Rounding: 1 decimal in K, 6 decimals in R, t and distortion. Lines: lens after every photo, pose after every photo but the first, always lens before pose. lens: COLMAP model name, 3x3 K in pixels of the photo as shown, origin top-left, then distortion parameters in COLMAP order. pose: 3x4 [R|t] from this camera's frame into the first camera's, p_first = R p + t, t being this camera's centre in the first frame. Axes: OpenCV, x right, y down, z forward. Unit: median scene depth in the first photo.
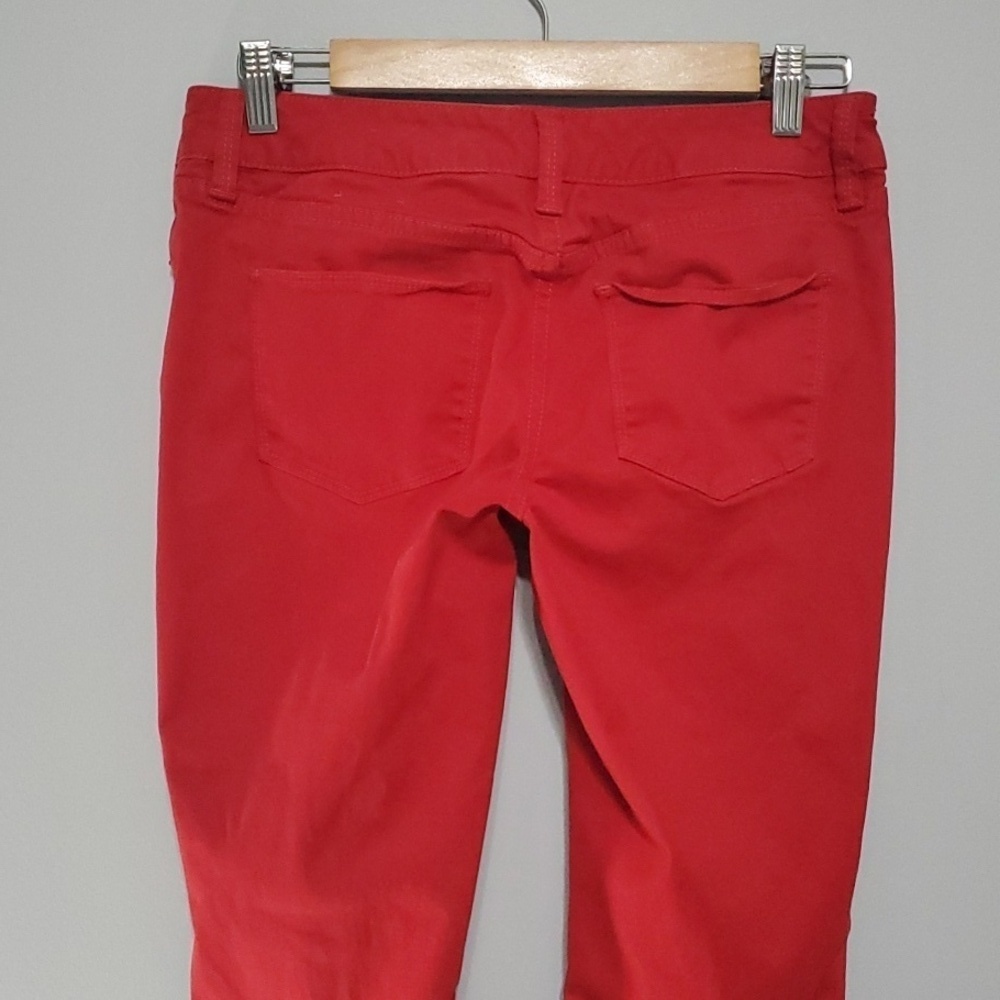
lens RADIAL K [[1640.3, 0, 499.2], [0, 1640.3, 535.3], [0, 0, 1]] dist [0.300714, -1.206515]
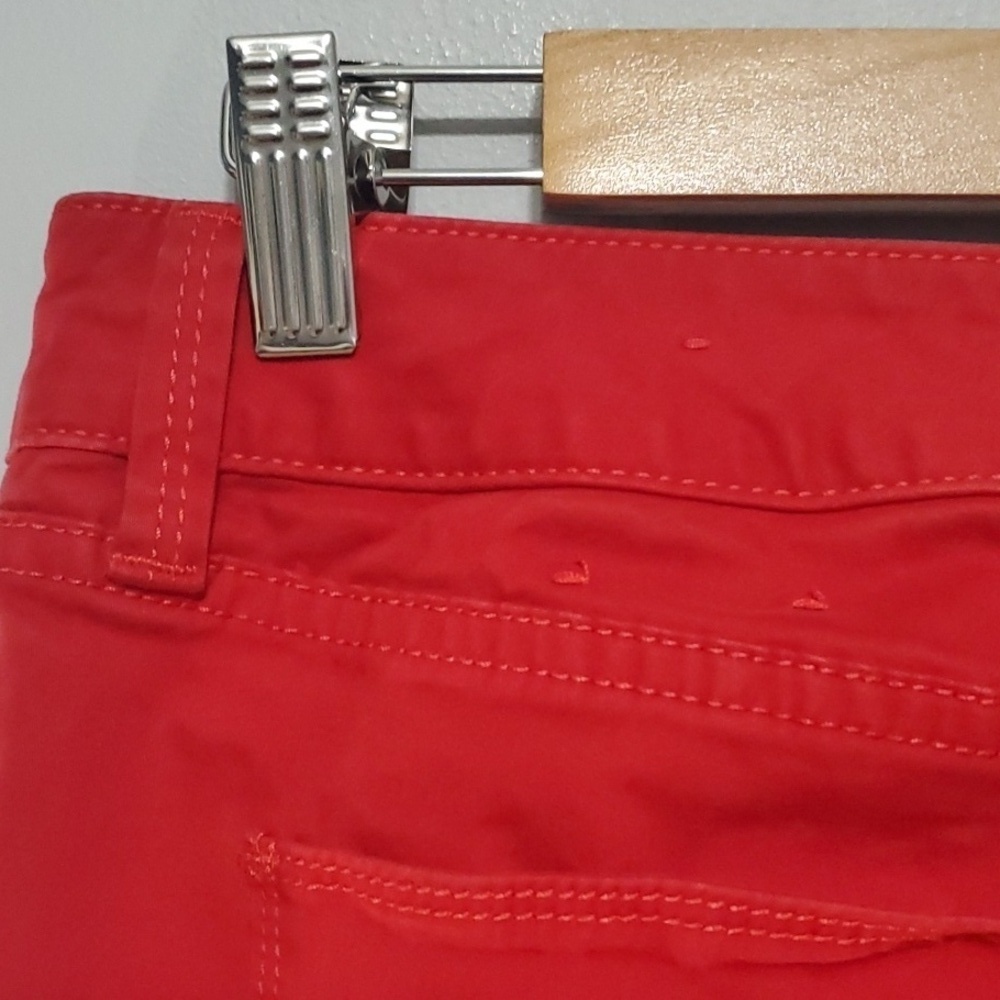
lens RADIAL K [[1640.3, 0, 499.2], [0, 1640.3, 535.3], [0, 0, 1]] dist [0.300714, -1.206515]
pose [[0.999642, -0.000935, -0.026734, -0.101386], [-0.001569, 0.995619, -0.093486, -0.184640], [0.026705, 0.093495, 0.995262, 0.724243]]
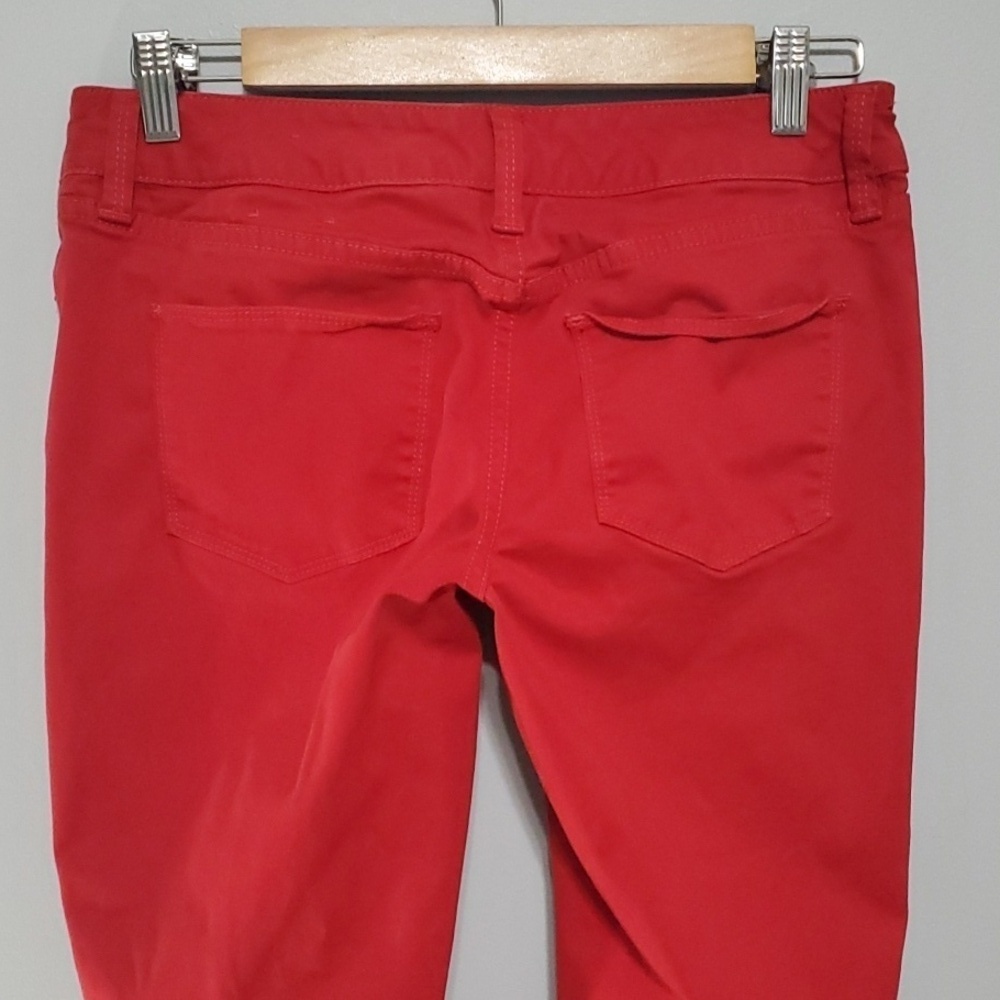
lens RADIAL K [[1640.3, 0, 499.2], [0, 1640.3, 535.3], [0, 0, 1]] dist [0.300714, -1.206515]
pose [[0.999593, -0.021409, 0.018878, 0.006276], [0.021511, 0.999755, -0.005253, -0.036671], [-0.018761, 0.005657, 0.999808, 0.164607]]
